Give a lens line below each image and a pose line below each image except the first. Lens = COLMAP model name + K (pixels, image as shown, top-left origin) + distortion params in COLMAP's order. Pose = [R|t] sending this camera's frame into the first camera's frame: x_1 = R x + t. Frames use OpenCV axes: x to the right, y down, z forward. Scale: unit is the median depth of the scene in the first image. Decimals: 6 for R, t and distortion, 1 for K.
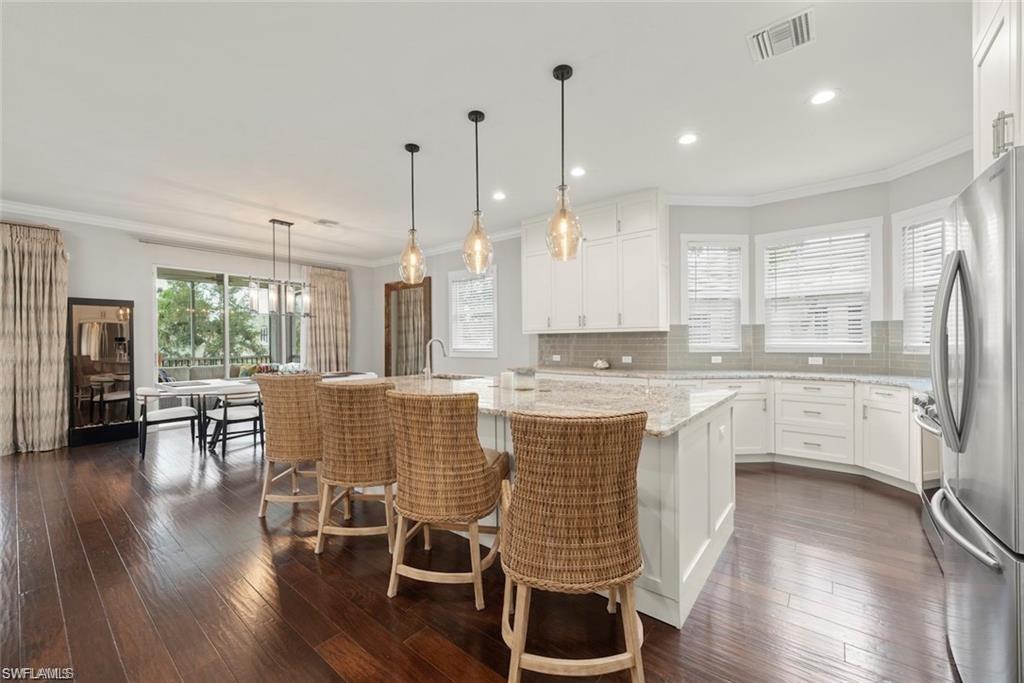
lens RADIAL K [[389.0, 0, 509.4], [0, 389.0, 344.6], [0, 0, 1]] dist [0.000321, -0.000050]
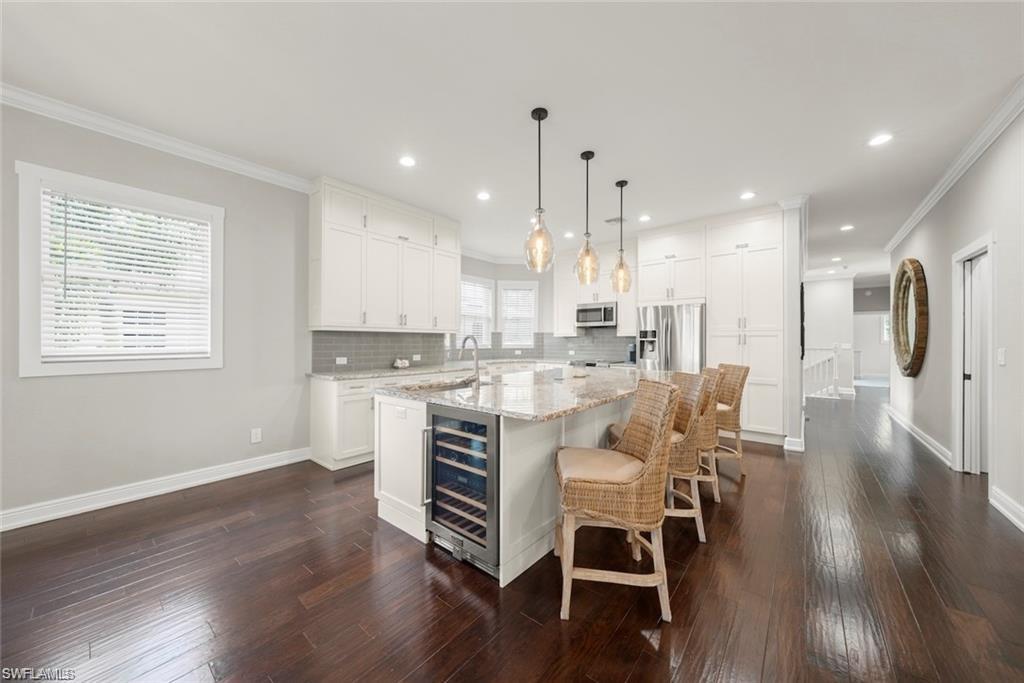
lens RADIAL K [[362.1, 0, 510.4], [0, 362.1, 338.6], [0, 0, 1]] dist [0.000446, 0.000239]
pose [[0.018313, 0.014411, 0.999728, -0.741297], [0.003199, 0.999890, -0.014471, -0.000707], [-0.999827, 0.003463, 0.018265, 0.733221]]
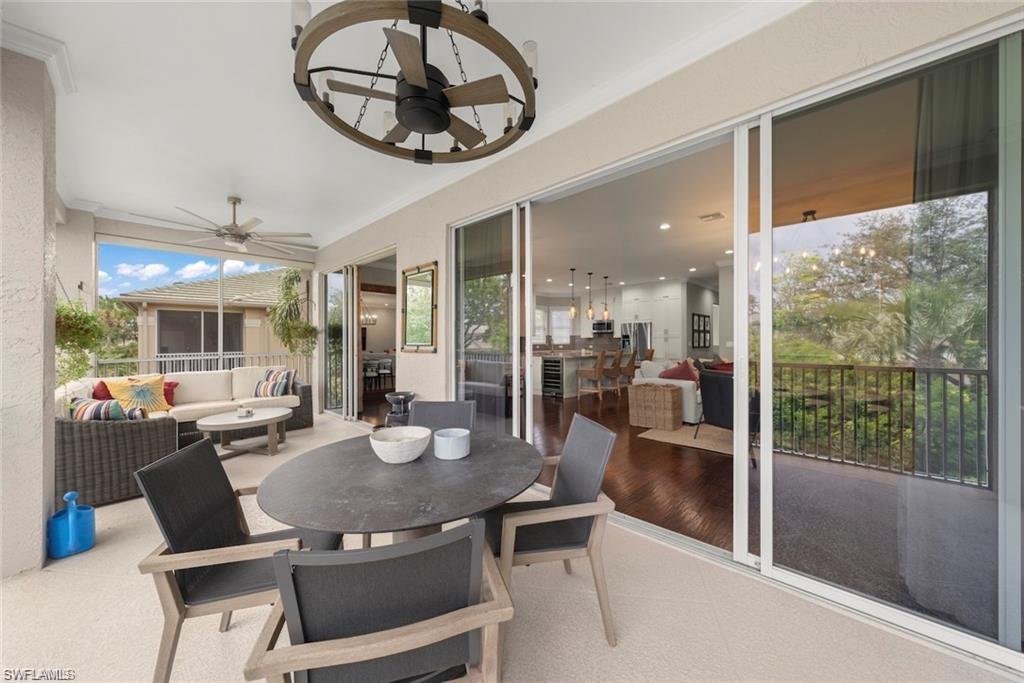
lens RADIAL K [[362.1, 0, 509.9], [0, 362.1, 337.1], [0, 0, 1]] dist [0.000446, 0.000239]
pose [[0.111128, 0.016495, 0.993669, -2.007613], [0.004839, 0.999841, -0.017139, 0.009345], [-0.993794, 0.006713, 0.111030, 0.809866]]
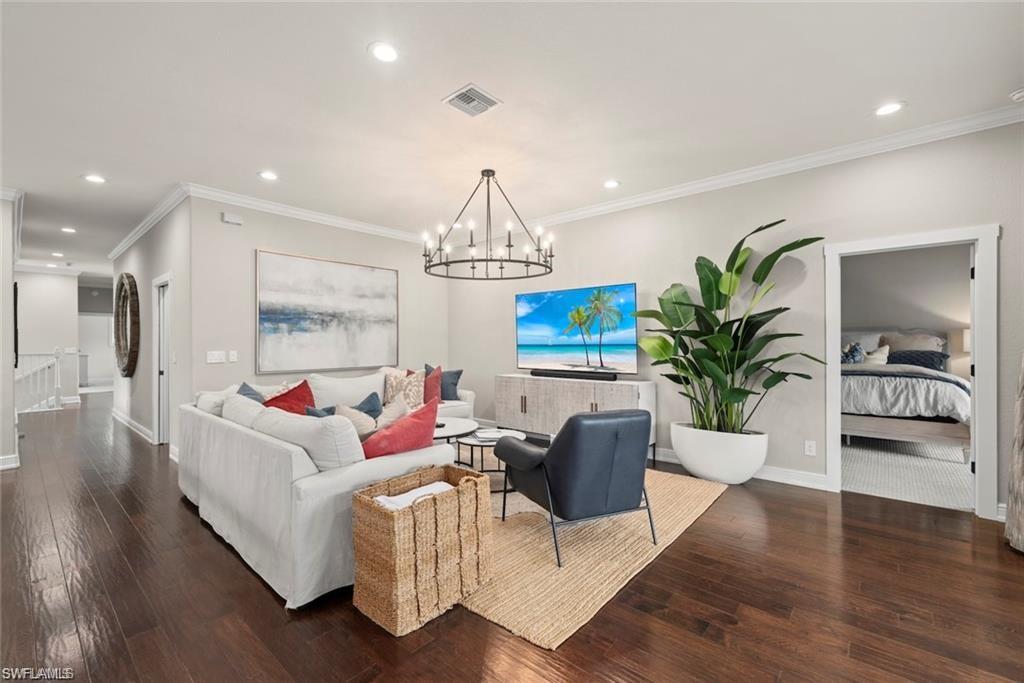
lens RADIAL K [[432.6, 0, 513.0], [0, 432.6, 346.2], [0, 0, 1]] dist [-0.001341, -0.000031]
pose [[-0.998846, 0.007566, 0.047431, -1.010910], [0.008181, 0.999885, 0.012798, -0.011937], [-0.047329, 0.013172, -0.998793, 0.959014]]
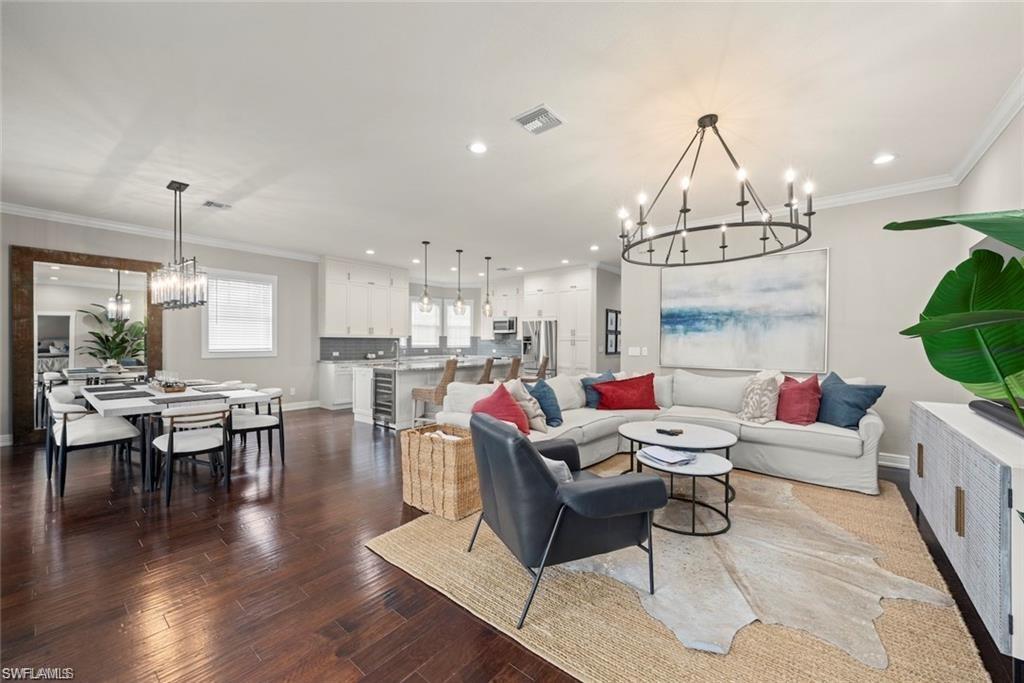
lens RADIAL K [[389.0, 0, 506.4], [0, 389.0, 342.7], [0, 0, 1]] dist [0.000321, -0.000050]
pose [[0.020102, 0.002252, 0.999795, -1.529337], [0.000199, 0.999997, -0.002256, -0.005677], [-0.999798, 0.000244, 0.020101, 0.391131]]
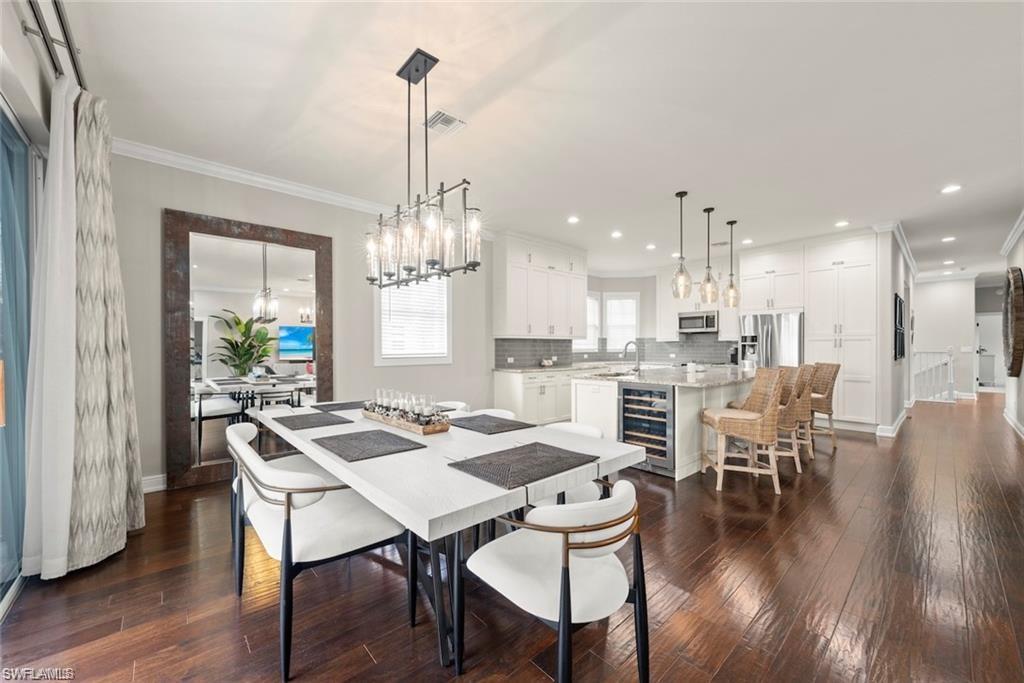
lens RADIAL K [[389.0, 0, 510.4], [0, 389.0, 347.9], [0, 0, 1]] dist [0.000321, -0.000050]
pose [[0.172500, 0.003314, 0.985004, -1.147523], [0.006450, 0.999969, -0.004494, 0.003633], [-0.984988, 0.007128, 0.172473, 0.936016]]
